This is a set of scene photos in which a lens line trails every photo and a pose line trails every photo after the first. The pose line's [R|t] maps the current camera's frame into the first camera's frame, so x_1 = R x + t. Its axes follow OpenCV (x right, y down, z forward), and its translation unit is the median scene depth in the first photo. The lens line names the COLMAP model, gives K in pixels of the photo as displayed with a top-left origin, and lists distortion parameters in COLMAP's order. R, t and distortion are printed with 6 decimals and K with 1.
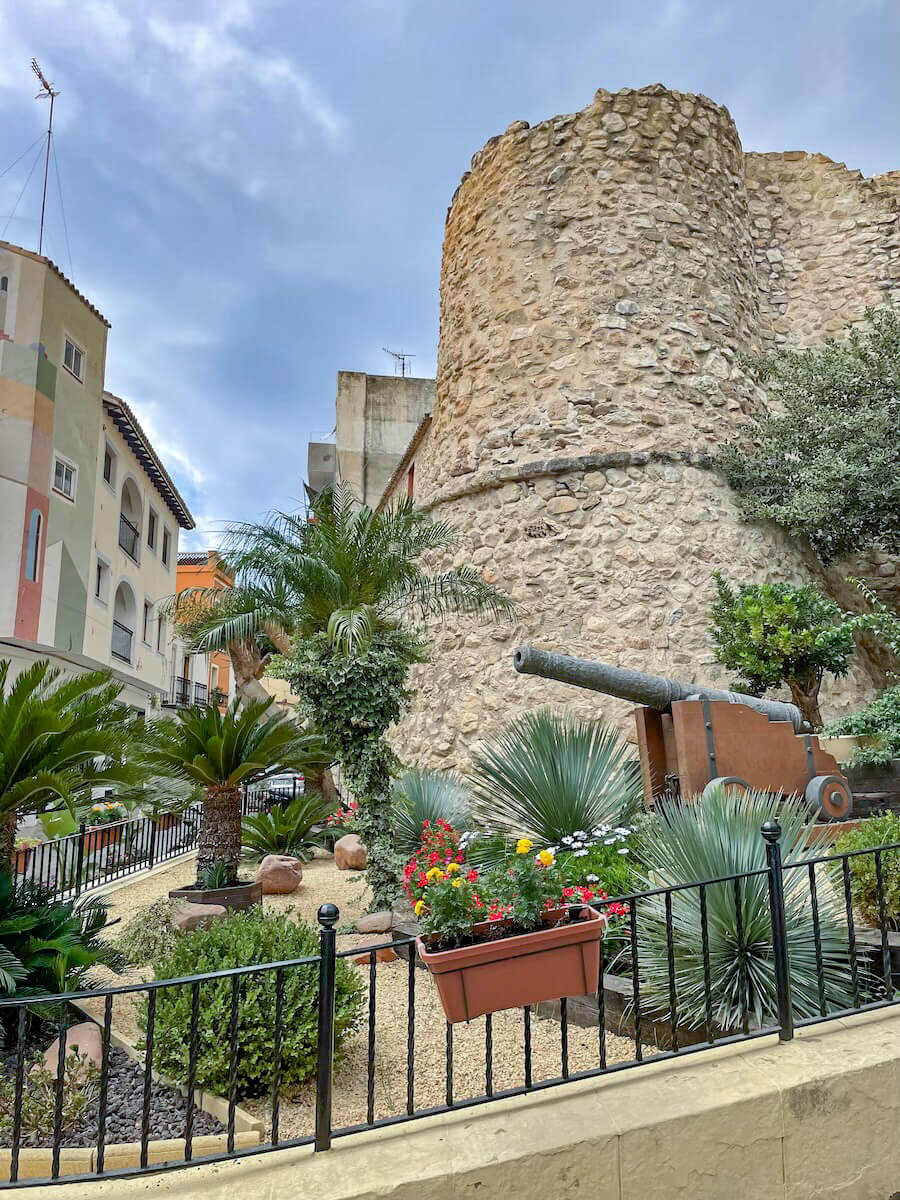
lens RADIAL K [[937.1, 0, 450.0], [0, 937.1, 600.0], [0, 0, 1]] dist [0.092499, -0.089071]
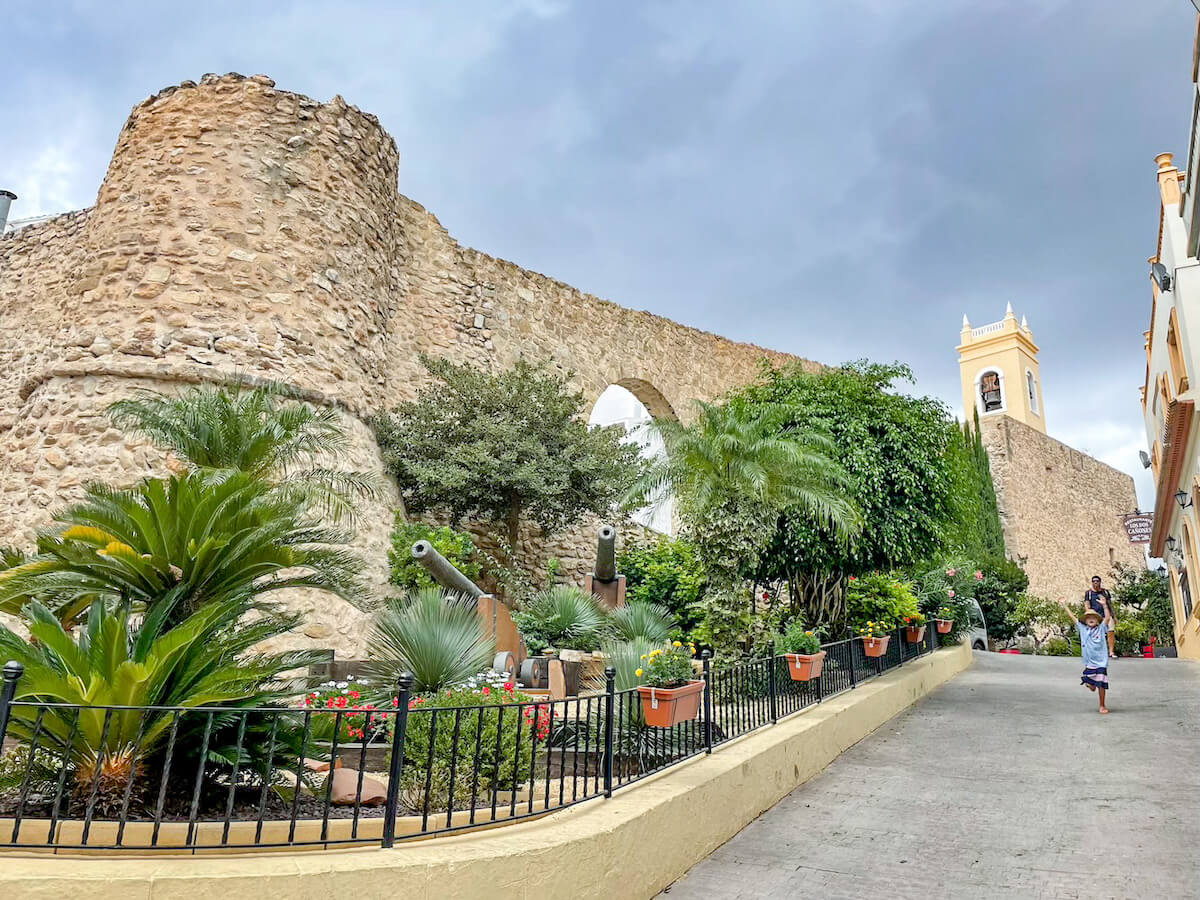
lens RADIAL K [[937.1, 0, 604.9], [0, 937.1, 442.4], [0, 0, 1]] dist [0.092499, -0.089071]
pose [[0.620051, 0.272964, 0.735546, -0.420162], [-0.185073, 0.961955, -0.200973, 0.072209], [-0.762421, -0.011516, 0.646979, -0.044934]]
